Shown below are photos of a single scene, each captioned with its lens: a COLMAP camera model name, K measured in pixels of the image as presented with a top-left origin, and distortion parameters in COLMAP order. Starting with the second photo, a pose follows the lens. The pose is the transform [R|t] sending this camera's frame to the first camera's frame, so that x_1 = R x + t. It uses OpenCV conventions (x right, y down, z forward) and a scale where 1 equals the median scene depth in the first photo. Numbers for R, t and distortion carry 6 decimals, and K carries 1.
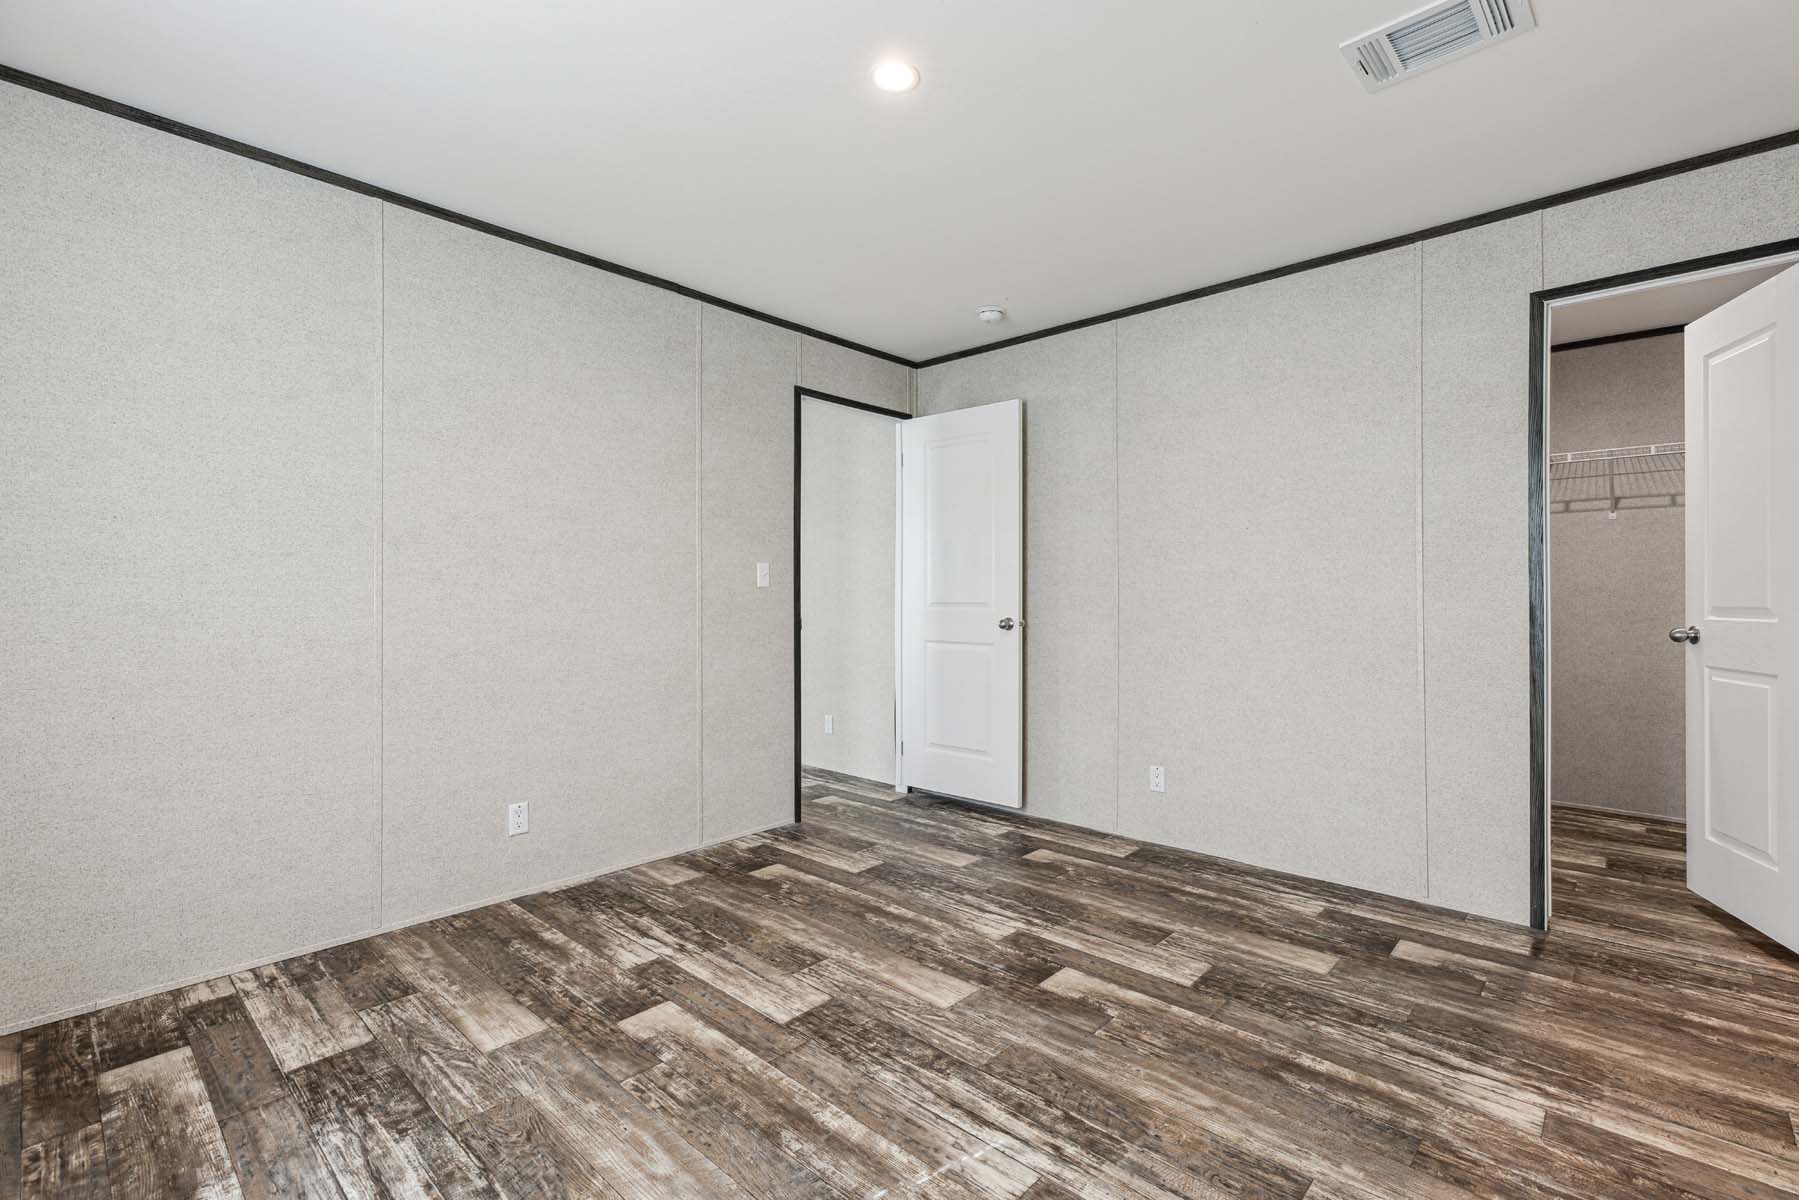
lens RADIAL K [[805.6, 0, 907.9], [0, 805.6, 592.5], [0, 0, 1]] dist [0.006436, 0.000162]
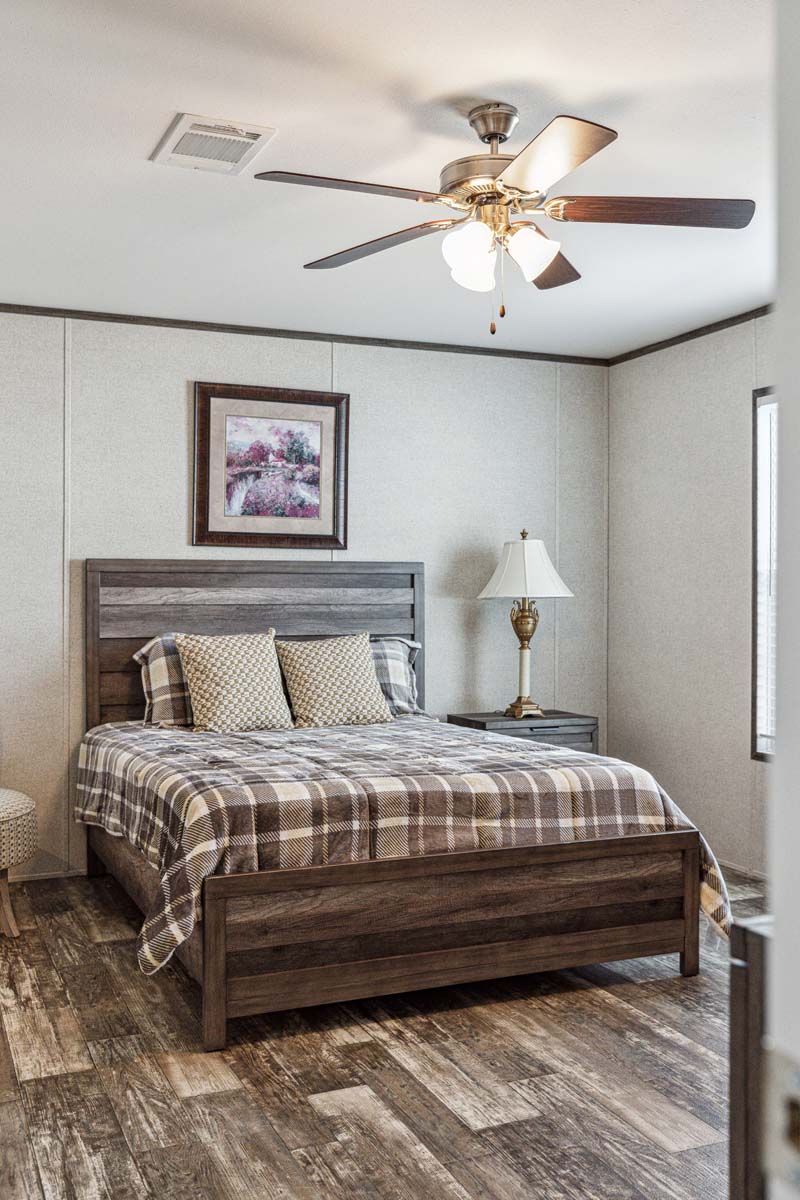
lens RADIAL K [[1171.5, 0, 406.9], [0, 1171.5, 598.8], [0, 0, 1]] dist [0.001752, 0.000000]
pose [[0.913085, 0.000318, -0.407769, 0.306777], [0.003974, 0.999945, 0.009678, -0.052801], [0.407749, -0.010457, 0.913034, -0.184704]]
